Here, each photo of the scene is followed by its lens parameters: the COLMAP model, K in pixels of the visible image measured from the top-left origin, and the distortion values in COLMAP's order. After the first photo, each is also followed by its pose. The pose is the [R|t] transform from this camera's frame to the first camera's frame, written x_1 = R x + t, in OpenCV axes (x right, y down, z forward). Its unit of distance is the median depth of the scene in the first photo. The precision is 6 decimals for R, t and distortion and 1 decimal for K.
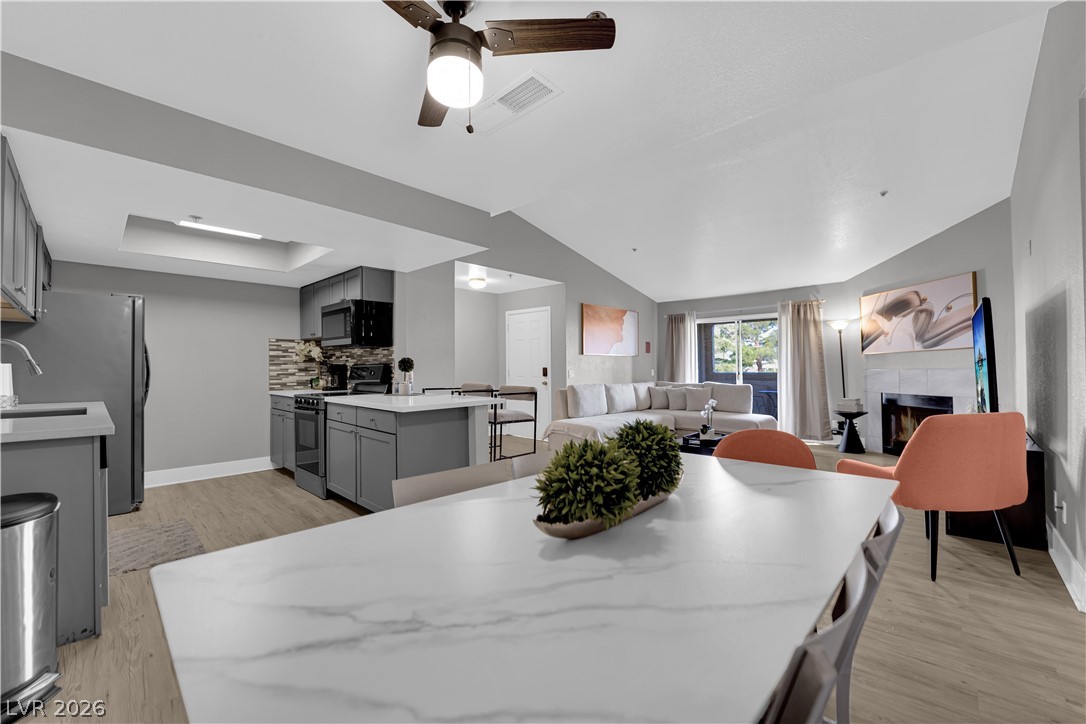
lens RADIAL K [[437.3, 0, 543.0], [0, 437.3, 362.0], [0, 0, 1]] dist [-0.013219, -0.000184]
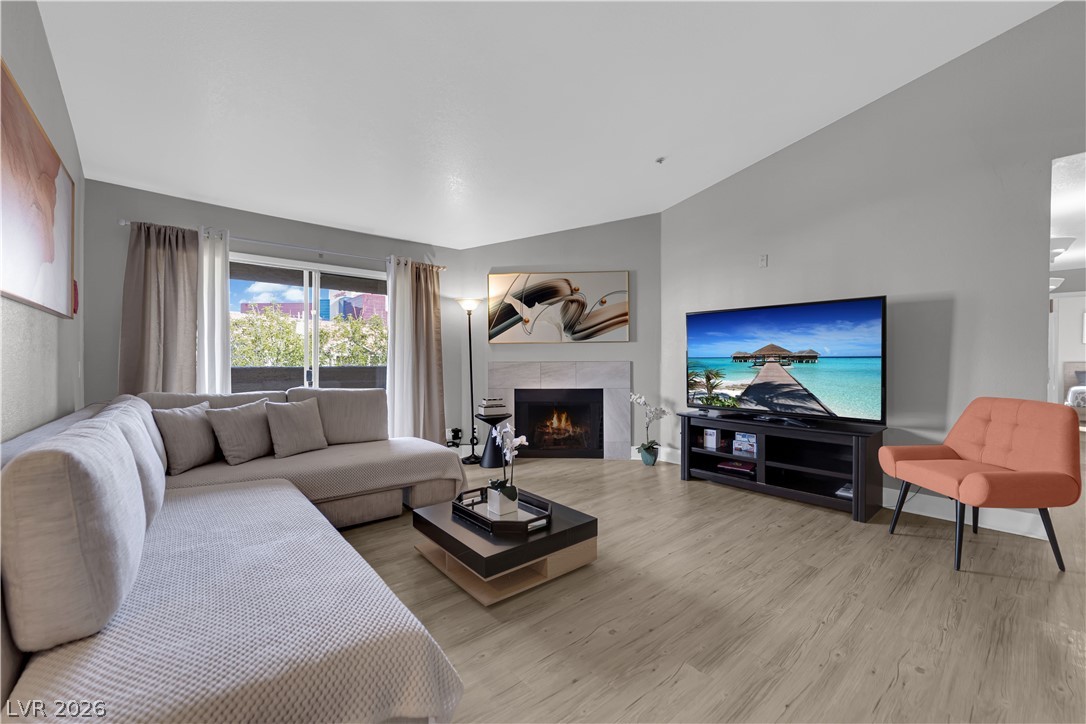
lens RADIAL K [[437.3, 0, 543.0], [0, 437.3, 362.0], [0, 0, 1]] dist [-0.013219, -0.000184]
pose [[0.104069, 0.004081, 0.994562, -0.077320], [-0.017234, 0.999849, -0.002299, 0.016723], [-0.994421, -0.016901, 0.104124, 0.790007]]
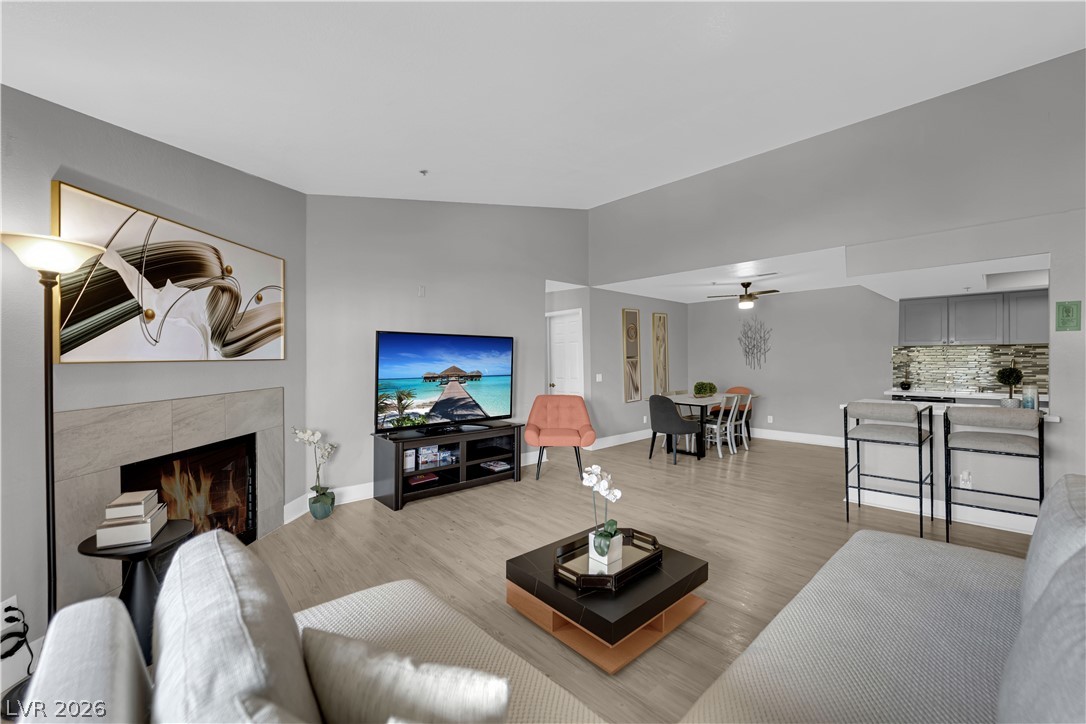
lens RADIAL K [[437.3, 0, 543.0], [0, 437.3, 362.0], [0, 0, 1]] dist [-0.013219, -0.000184]
pose [[-0.997886, 0.007093, 0.064605, 0.354075], [0.006509, 0.999936, -0.009245, -0.013618], [-0.064667, -0.008805, -0.997868, 1.254923]]
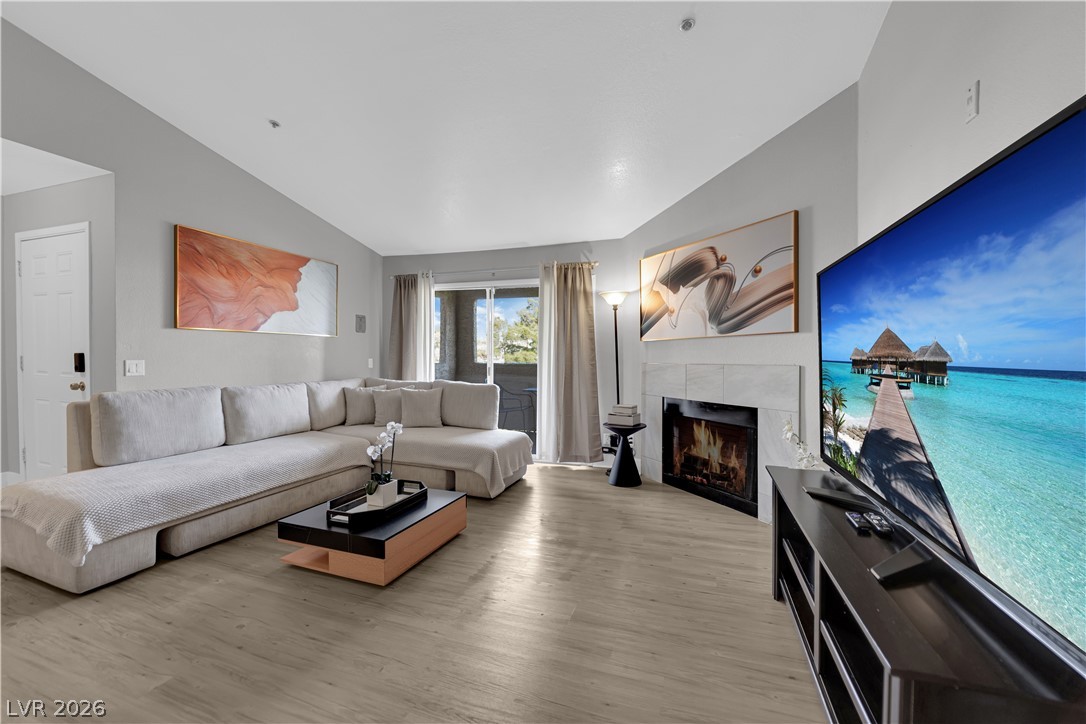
lens RADIAL K [[437.3, 0, 543.0], [0, 437.3, 362.0], [0, 0, 1]] dist [-0.013219, -0.000184]
pose [[0.912951, 0.007109, 0.408007, 0.294893], [-0.019860, 0.999437, 0.027024, -0.000318], [-0.407585, -0.032775, 0.912579, 0.408365]]
